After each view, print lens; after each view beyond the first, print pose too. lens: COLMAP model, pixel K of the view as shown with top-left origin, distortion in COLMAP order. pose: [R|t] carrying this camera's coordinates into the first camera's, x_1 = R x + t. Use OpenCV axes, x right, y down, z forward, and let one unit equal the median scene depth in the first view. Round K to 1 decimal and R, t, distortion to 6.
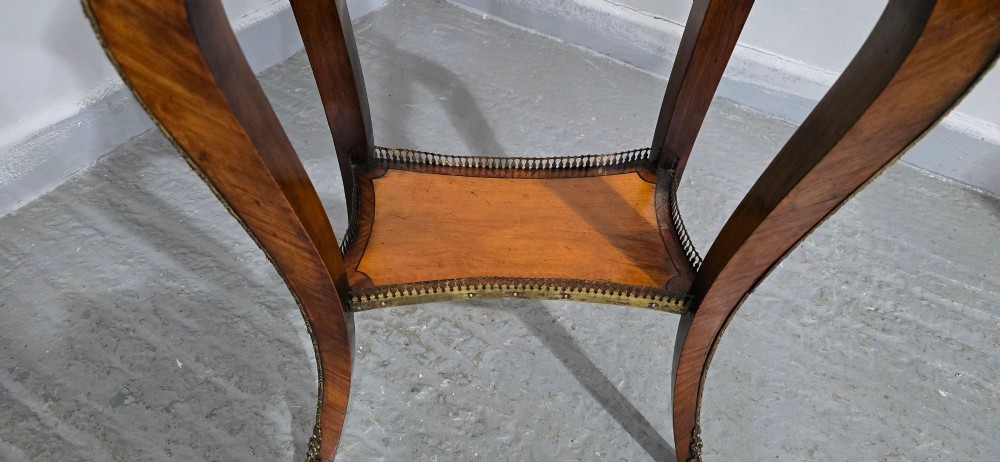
lens RADIAL K [[696.8, 0, 499.7], [0, 696.8, 237.3], [0, 0, 1]] dist [0.048898, -0.067184]
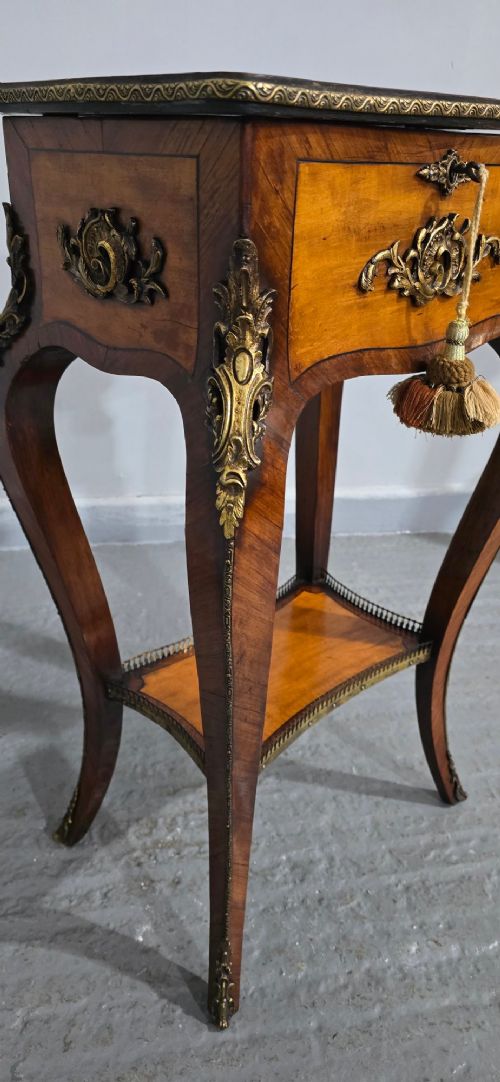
lens RADIAL K [[754.0, 0, 263.8], [0, 754.0, 527.4], [0, 0, 1]] dist [0.048898, -0.067184]
pose [[0.734426, -0.326753, 0.594853, -0.540124], [0.471440, 0.876118, -0.100804, -0.081205], [-0.488224, 0.354471, 0.797489, -0.051999]]
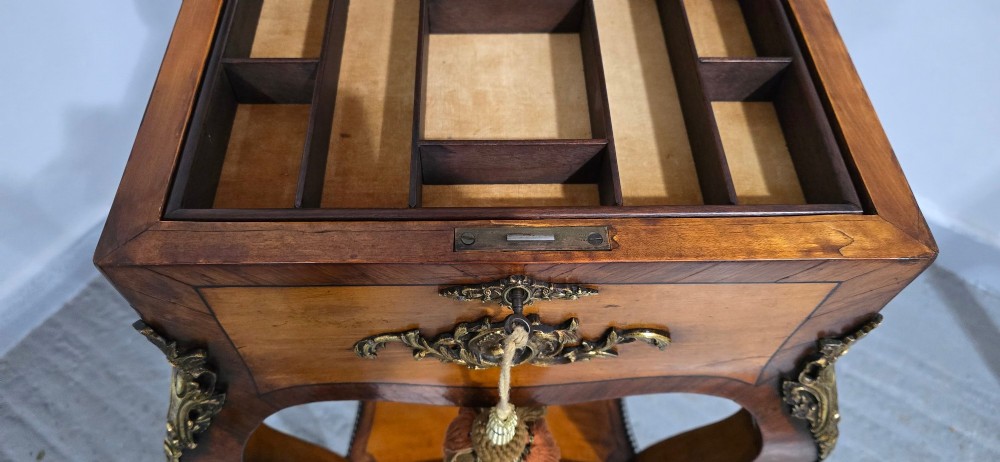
lens RADIAL K [[696.8, 0, 491.2], [0, 696.8, 245.0], [0, 0, 1]] dist [0.048898, -0.067184]
pose [[0.999675, -0.007291, -0.024422, 0.046392], [0.012542, 0.974892, 0.222326, -0.451873], [0.022188, -0.222560, 0.974666, -0.121137]]
